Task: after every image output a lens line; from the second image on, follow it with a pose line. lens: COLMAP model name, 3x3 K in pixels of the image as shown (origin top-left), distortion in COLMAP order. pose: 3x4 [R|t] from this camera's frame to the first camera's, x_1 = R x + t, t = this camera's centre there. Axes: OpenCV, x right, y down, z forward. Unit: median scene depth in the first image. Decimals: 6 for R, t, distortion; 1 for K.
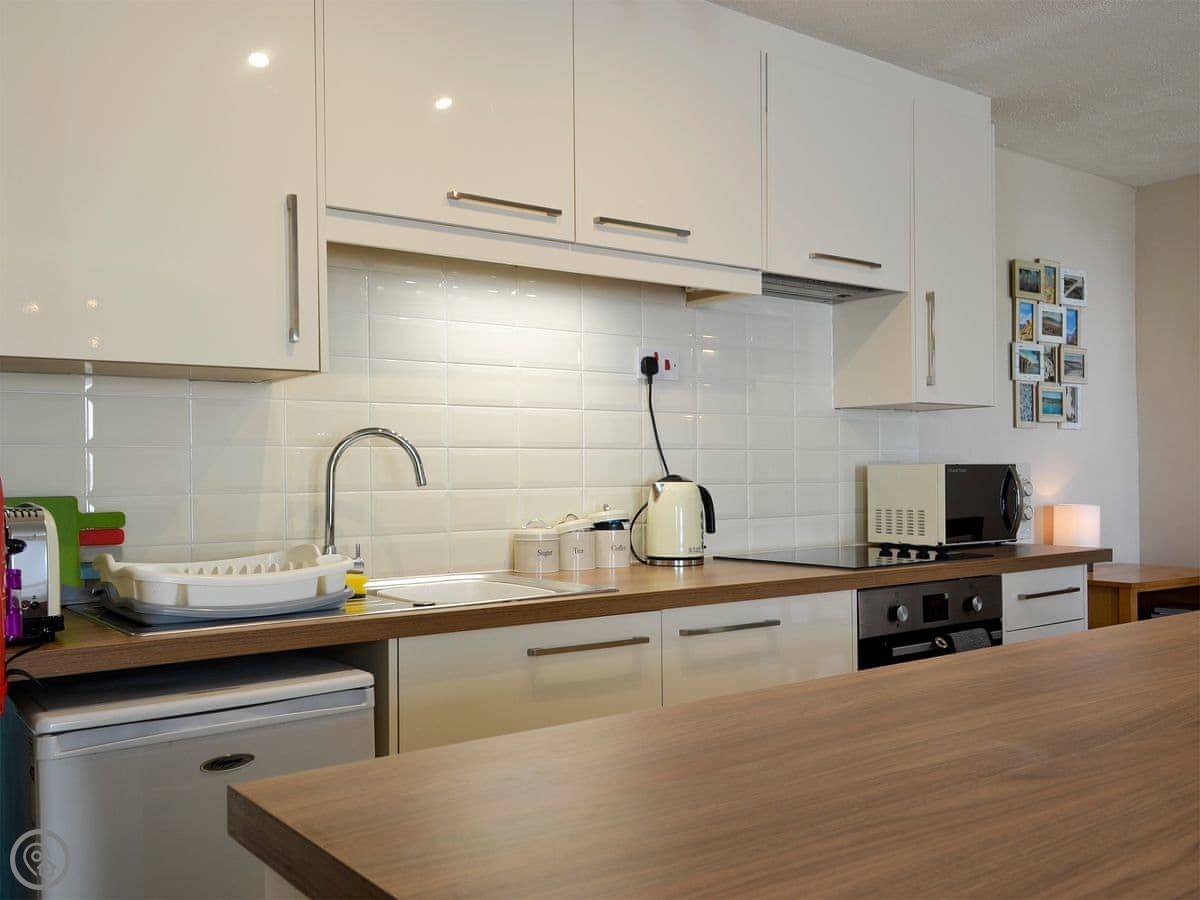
lens RADIAL K [[1089.2, 0, 597.4], [0, 1089.2, 468.4], [0, 0, 1]] dist [0.012044, 0.009744]
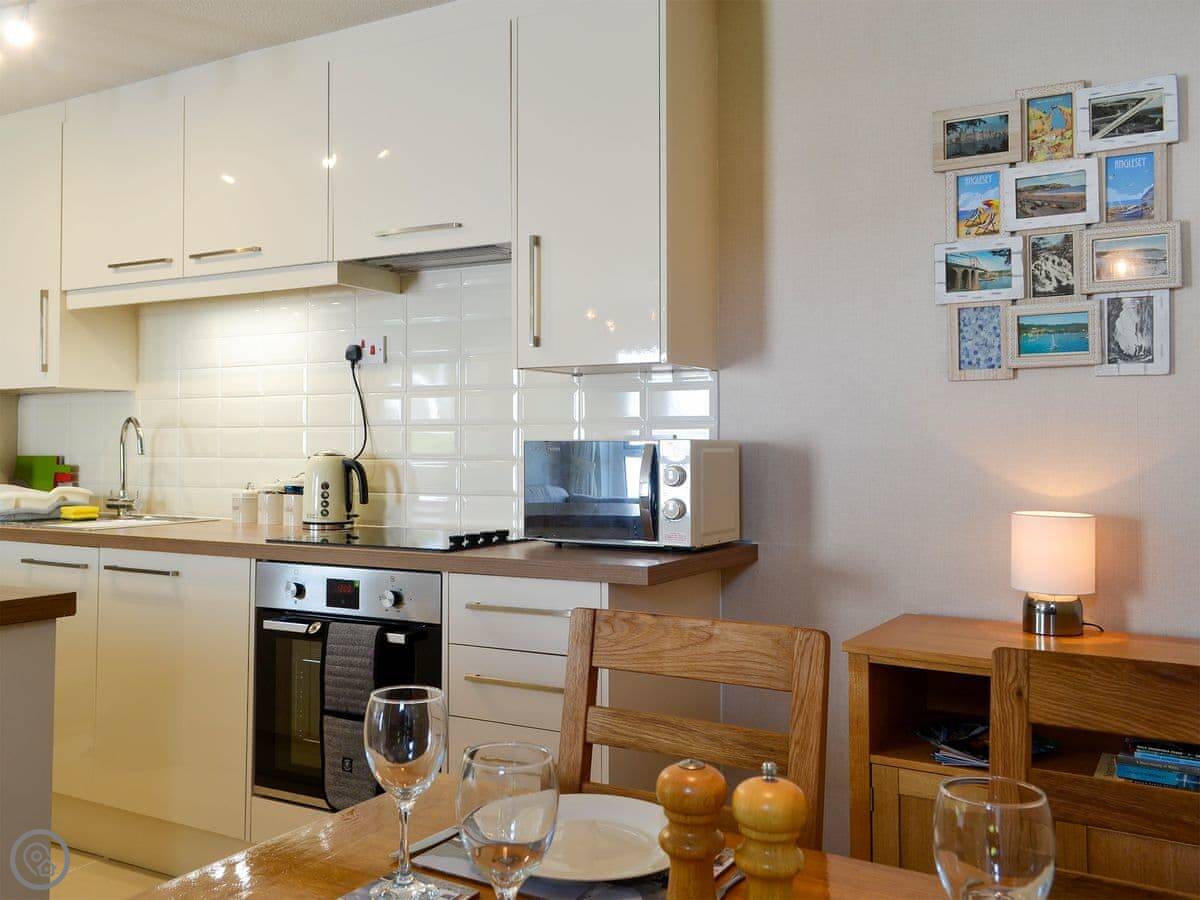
lens RADIAL K [[1103.0, 0, 603.5], [0, 1103.0, 413.0], [0, 0, 1]] dist [0.018072, 0.001315]
pose [[0.394583, -0.021039, -0.918619, 0.870699], [-0.003305, 0.999699, -0.024315, -0.003432], [0.918854, 0.012630, 0.394395, 0.568998]]
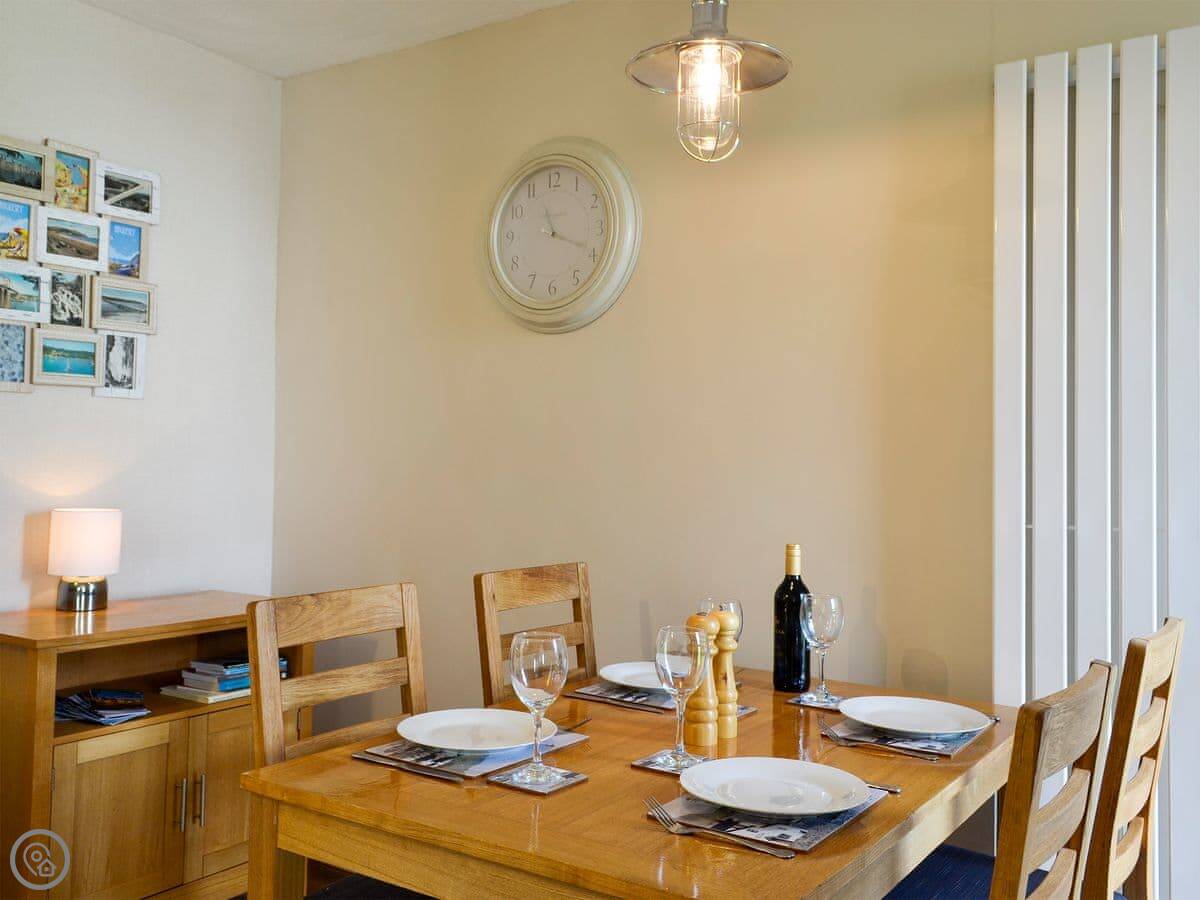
lens RADIAL K [[1103.0, 0, 603.5], [0, 1103.0, 413.0], [0, 0, 1]] dist [0.018072, 0.001315]
pose [[0.935160, 0.038746, 0.352101, 0.495058], [-0.027305, 0.998927, -0.037403, -0.009269], [-0.353173, 0.025364, 0.935214, 0.254003]]
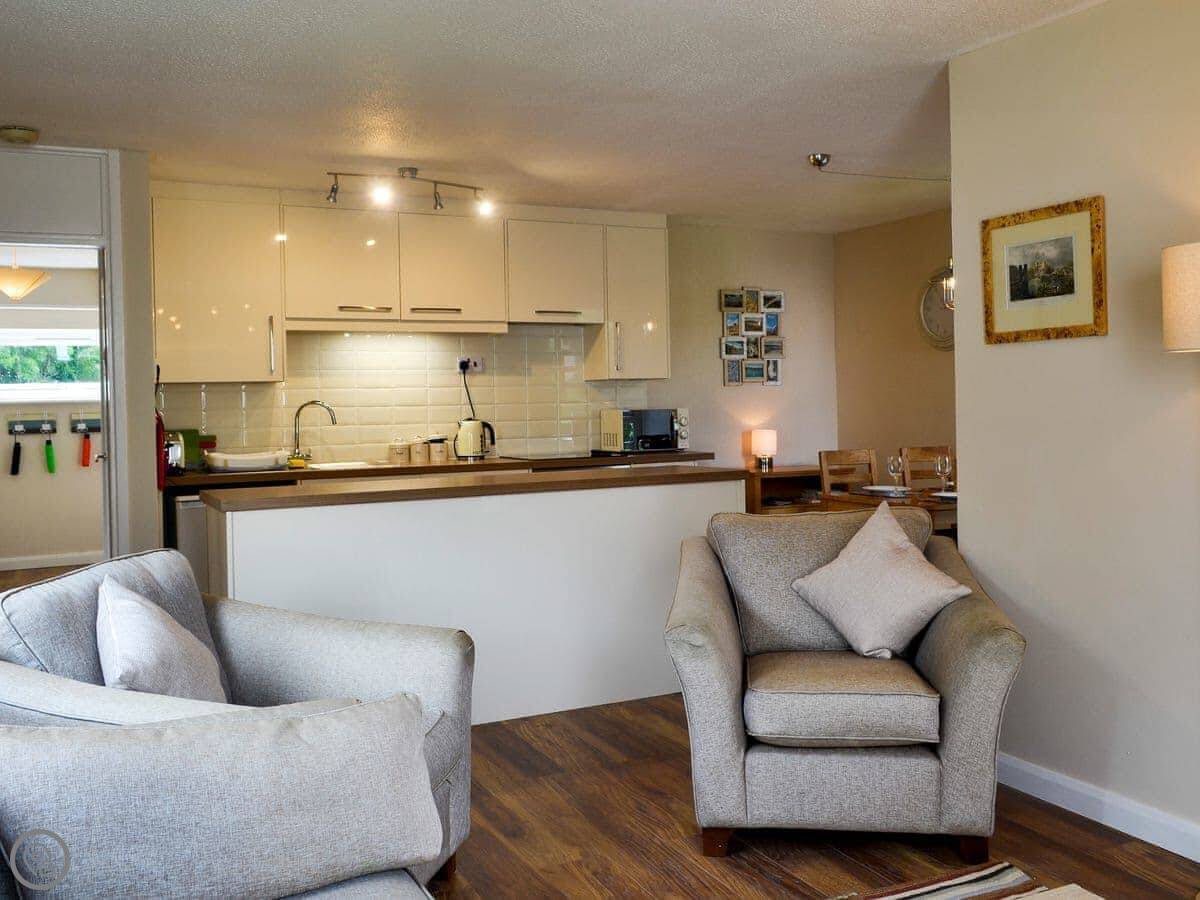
lens RADIAL K [[1103.0, 0, 603.5], [0, 1103.0, 413.0], [0, 0, 1]] dist [0.018072, 0.001315]
pose [[0.985176, -0.005774, -0.171450, 0.489500], [0.009069, 0.999789, 0.018440, -0.028265], [0.171307, -0.019721, 0.985020, -0.759340]]
